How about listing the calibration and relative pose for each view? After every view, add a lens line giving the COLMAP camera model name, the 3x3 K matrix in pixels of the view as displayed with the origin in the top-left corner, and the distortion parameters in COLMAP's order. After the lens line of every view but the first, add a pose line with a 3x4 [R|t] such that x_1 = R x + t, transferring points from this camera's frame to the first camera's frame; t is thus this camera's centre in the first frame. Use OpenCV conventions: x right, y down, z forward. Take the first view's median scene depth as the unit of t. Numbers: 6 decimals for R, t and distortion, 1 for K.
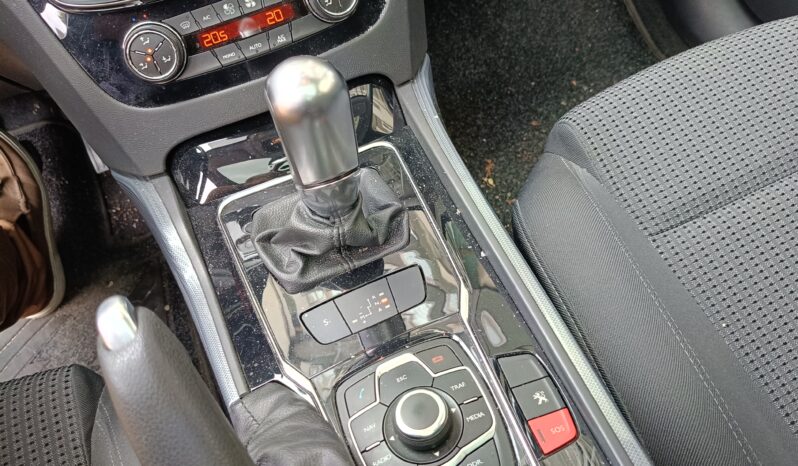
lens RADIAL K [[616.3, 0, 399.0], [0, 616.3, 233.0], [0, 0, 1]] dist [0.003070, -0.063122]
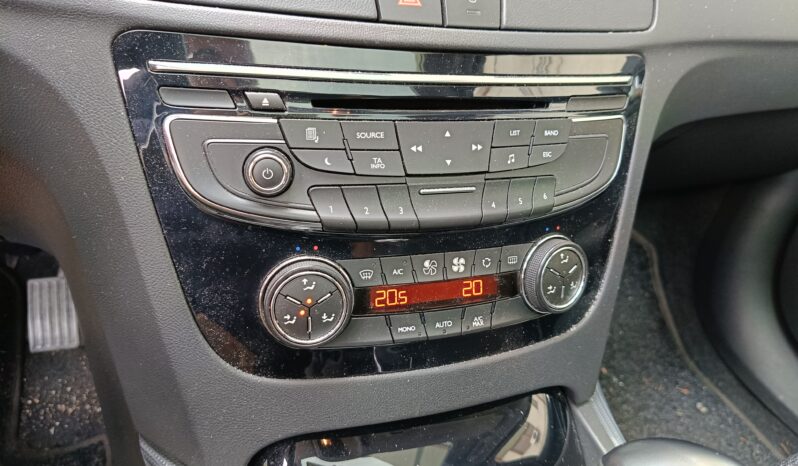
lens RADIAL K [[616.3, 0, 399.0], [0, 616.3, 233.0], [0, 0, 1]] dist [0.003070, -0.063122]
pose [[0.954135, 0.264443, 0.140343, -0.378964], [-0.209245, 0.924331, -0.319107, -0.158021], [-0.214109, 0.275105, 0.937270, 0.321608]]
